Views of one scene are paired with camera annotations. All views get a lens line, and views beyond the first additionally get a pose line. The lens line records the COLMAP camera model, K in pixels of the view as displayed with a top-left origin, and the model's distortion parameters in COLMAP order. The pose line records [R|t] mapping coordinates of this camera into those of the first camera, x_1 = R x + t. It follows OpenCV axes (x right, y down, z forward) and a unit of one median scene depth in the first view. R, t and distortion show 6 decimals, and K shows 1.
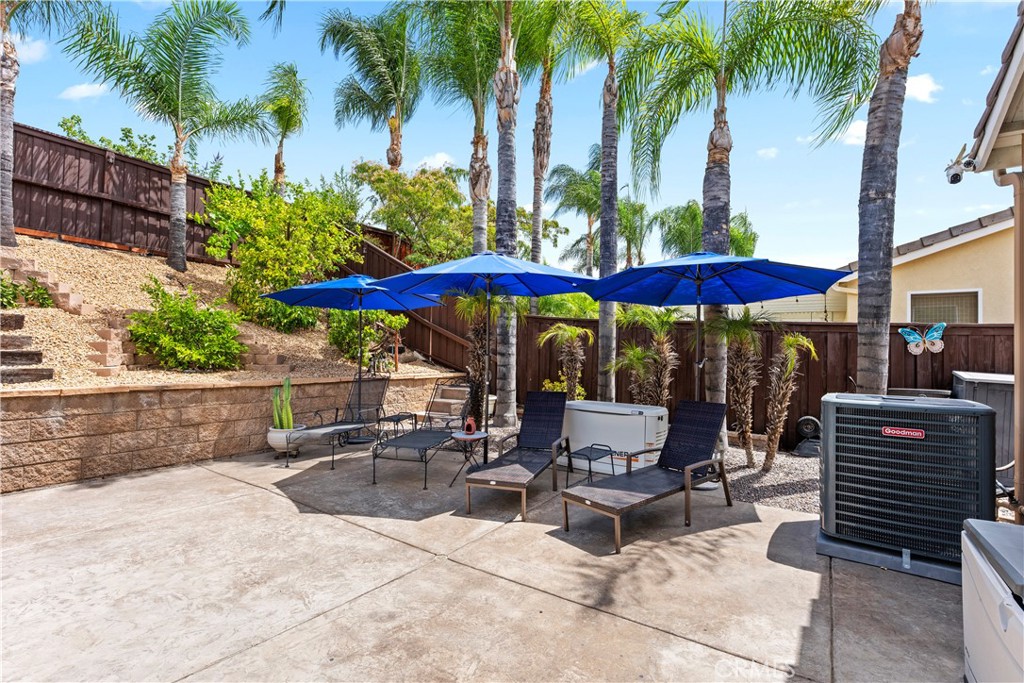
lens RADIAL K [[478.2, 0, 513.9], [0, 478.2, 341.9], [0, 0, 1]] dist [-0.000097, 0.000276]
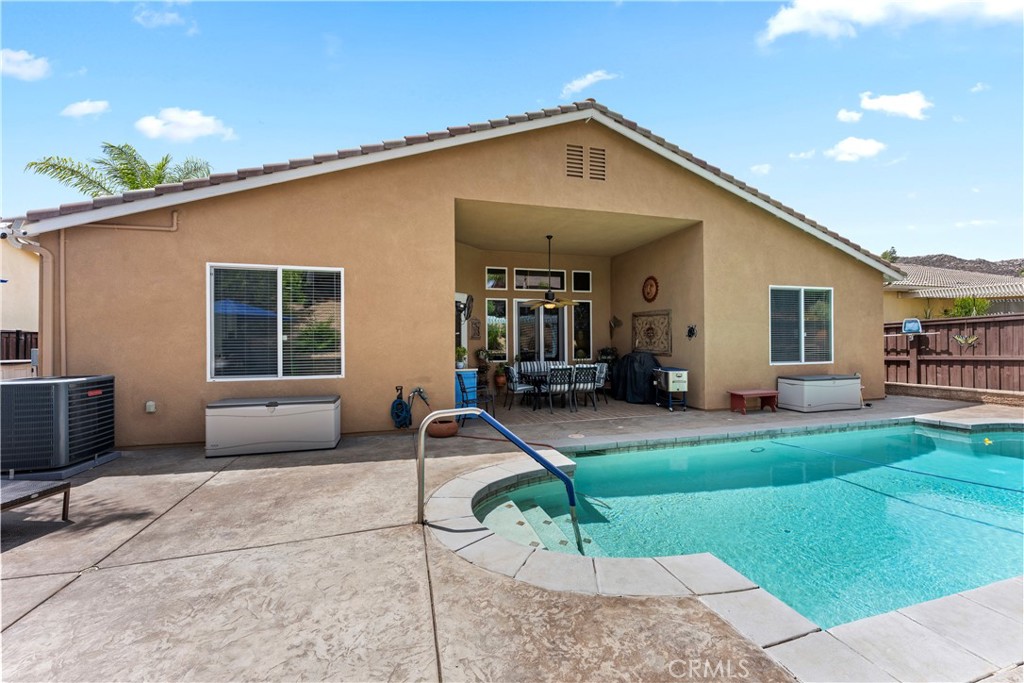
lens RADIAL K [[406.1, 0, 510.0], [0, 406.1, 339.2], [0, 0, 1]] dist [-0.004439, -0.000306]
pose [[-0.766427, -0.008350, 0.642278, -1.498839], [-0.018327, 0.999793, -0.008872, -0.037809], [-0.642070, -0.018571, -0.766421, 1.213145]]
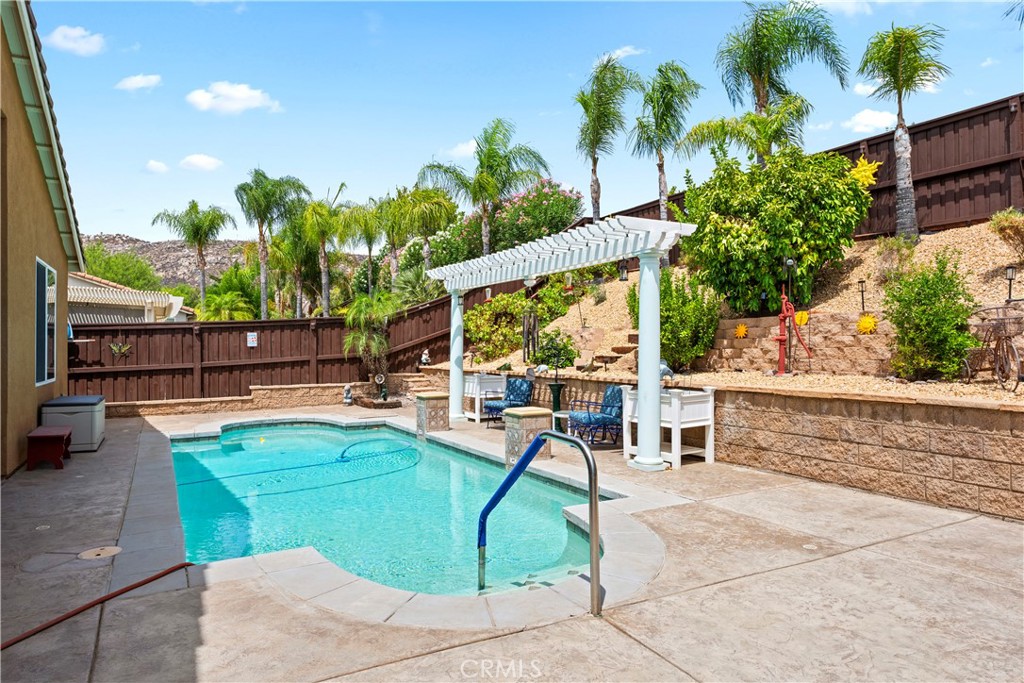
lens RADIAL K [[625.8, 0, 509.5], [0, 625.8, 342.7], [0, 0, 1]] dist [-0.000768, 0.002328]
pose [[-0.447048, -0.022633, -0.894224, 0.489202], [0.014681, 0.999360, -0.032634, 0.015200], [0.894390, -0.027717, -0.446429, 0.876204]]
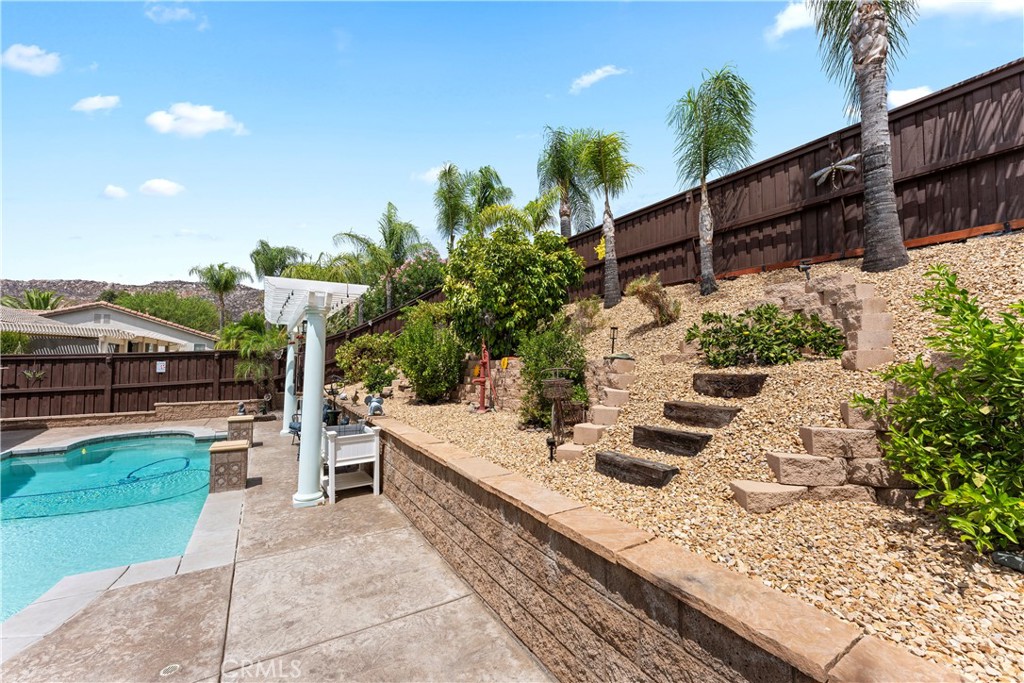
lens RADIAL K [[406.1, 0, 510.0], [0, 406.1, 342.2], [0, 0, 1]] dist [-0.004439, -0.000306]
pose [[-0.415462, -0.063687, -0.907378, -0.694466], [0.004935, 0.997373, -0.072263, -0.132316], [0.909597, -0.034500, -0.414057, 1.827209]]
